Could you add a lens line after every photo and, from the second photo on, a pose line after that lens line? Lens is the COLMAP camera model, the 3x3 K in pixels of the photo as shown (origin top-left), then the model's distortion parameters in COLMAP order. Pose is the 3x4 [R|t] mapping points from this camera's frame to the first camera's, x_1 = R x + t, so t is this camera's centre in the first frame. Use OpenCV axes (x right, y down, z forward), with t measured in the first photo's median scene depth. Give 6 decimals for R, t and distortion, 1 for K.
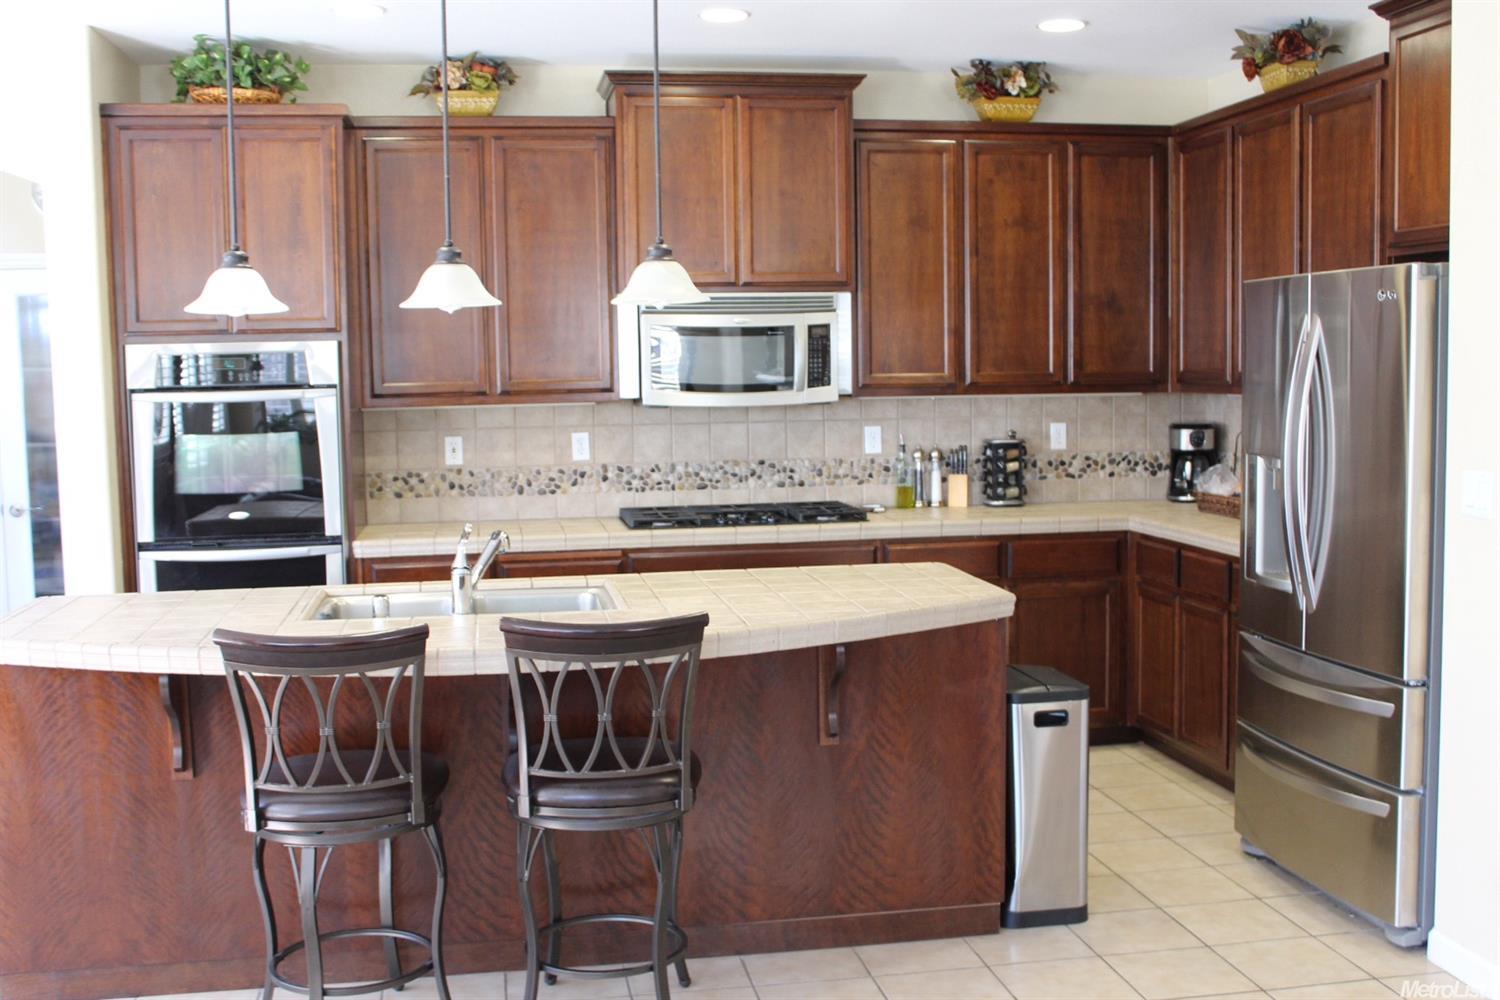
lens RADIAL K [[1595.7, 0, 750.0], [0, 1595.7, 500.0], [0, 0, 1]] dist [-0.131390, 0.200589]
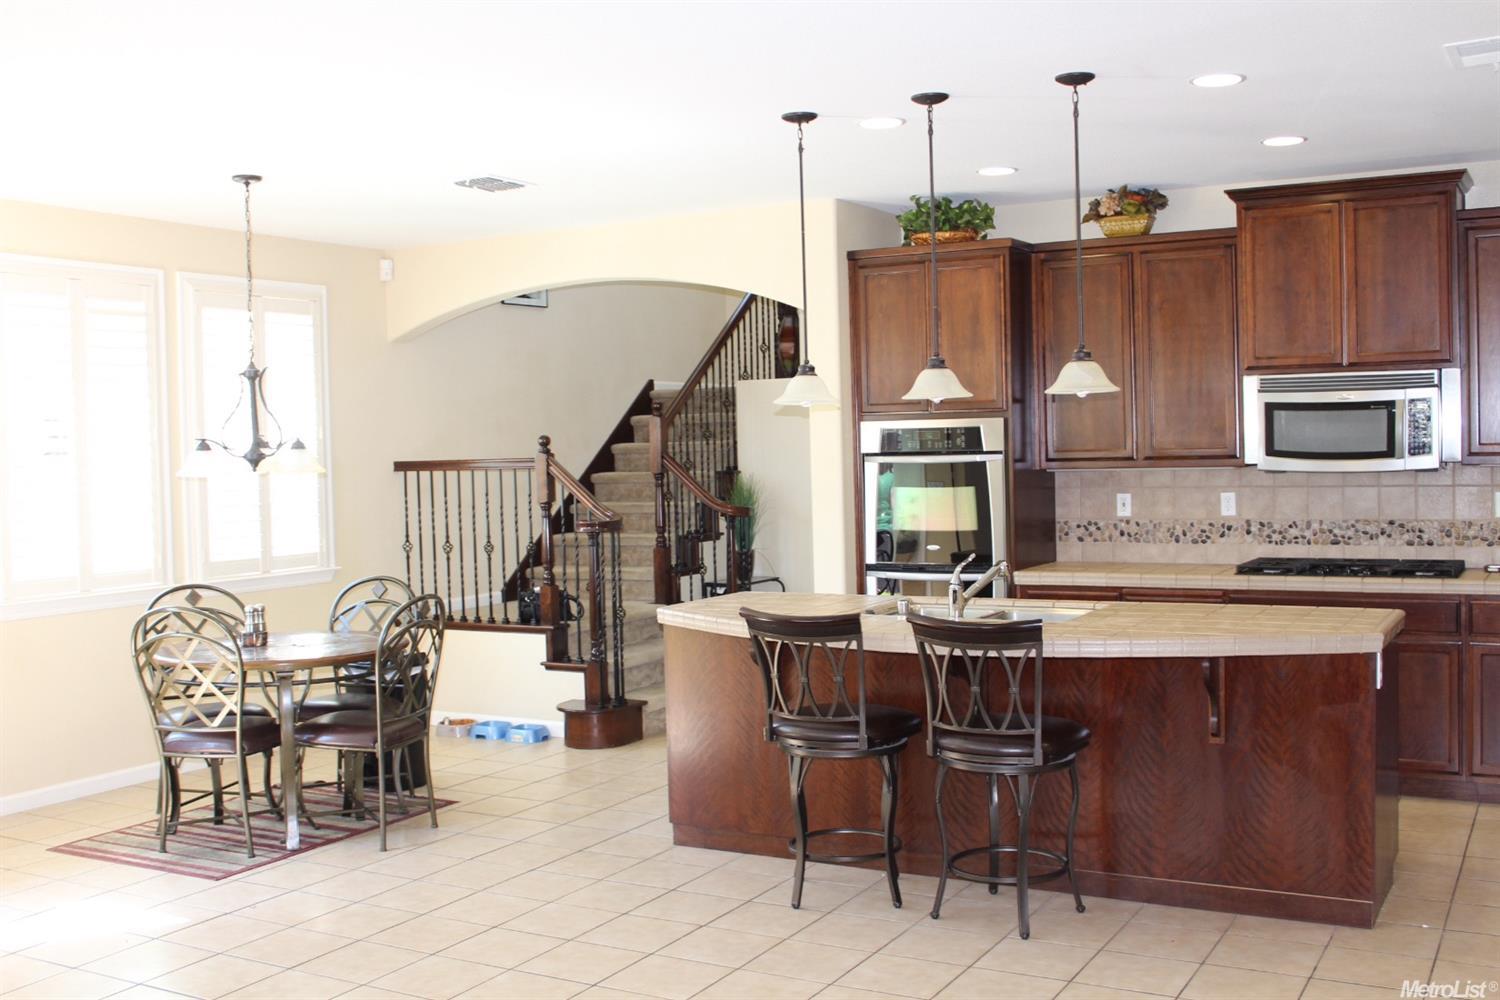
lens RADIAL K [[1562.6, 0, 750.0], [0, 1562.6, 500.0], [0, 0, 1]] dist [-0.114188, 0.167629]
pose [[0.777588, 0.021492, -0.628406, 0.366679], [-0.044569, 0.998786, -0.020990, 0.003589], [0.627192, 0.044330, 0.777602, -0.125542]]
